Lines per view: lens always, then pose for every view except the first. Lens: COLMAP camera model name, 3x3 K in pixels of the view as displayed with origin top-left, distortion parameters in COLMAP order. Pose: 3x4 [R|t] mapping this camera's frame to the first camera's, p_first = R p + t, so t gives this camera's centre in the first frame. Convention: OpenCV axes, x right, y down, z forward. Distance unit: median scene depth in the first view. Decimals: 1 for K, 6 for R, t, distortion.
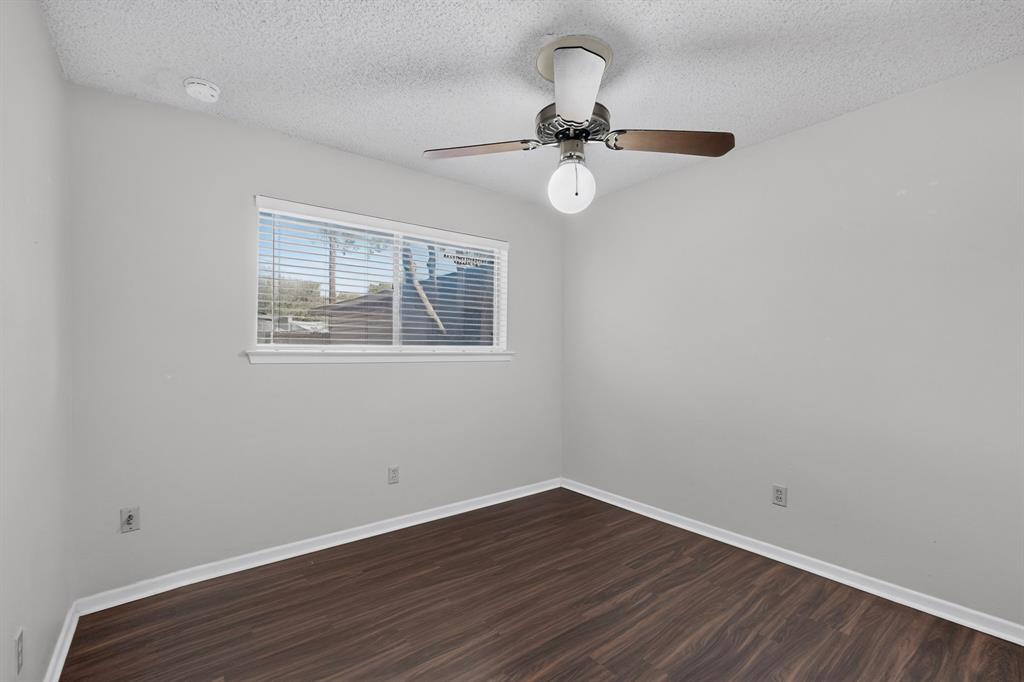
lens RADIAL K [[446.4, 0, 510.4], [0, 446.4, 345.2], [0, 0, 1]] dist [0.000179, -0.000109]
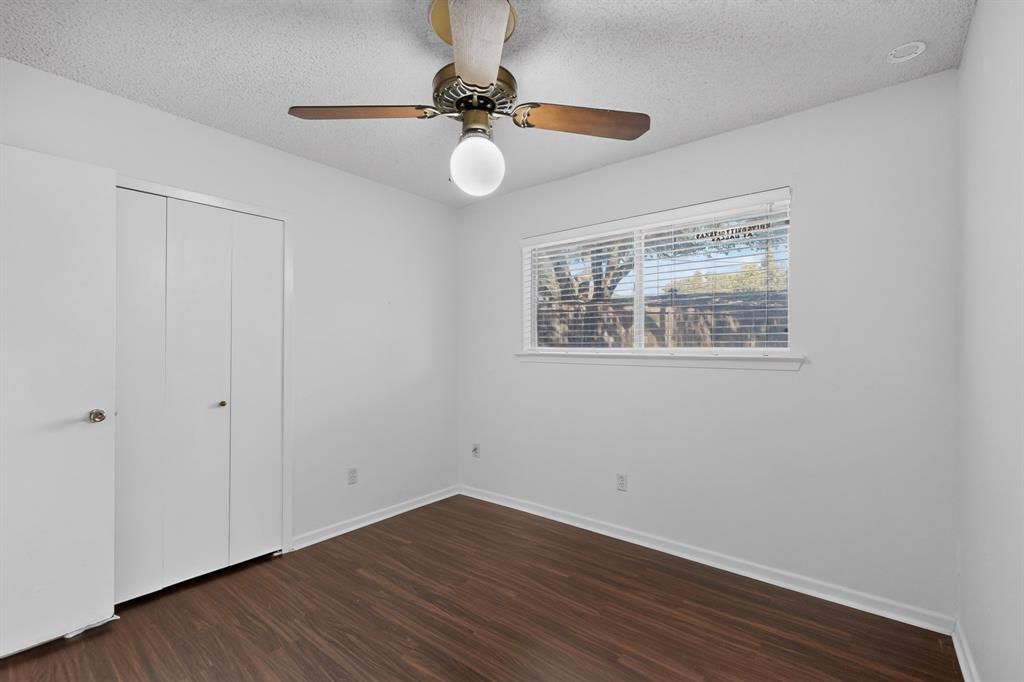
lens RADIAL K [[446.4, 0, 510.4], [0, 446.4, 345.2], [0, 0, 1]] dist [0.000179, -0.000109]
pose [[0.222362, -0.015046, -0.974848, 0.760768], [0.000790, 0.999883, -0.015252, 0.011901], [0.974964, 0.002621, 0.222348, 0.664281]]
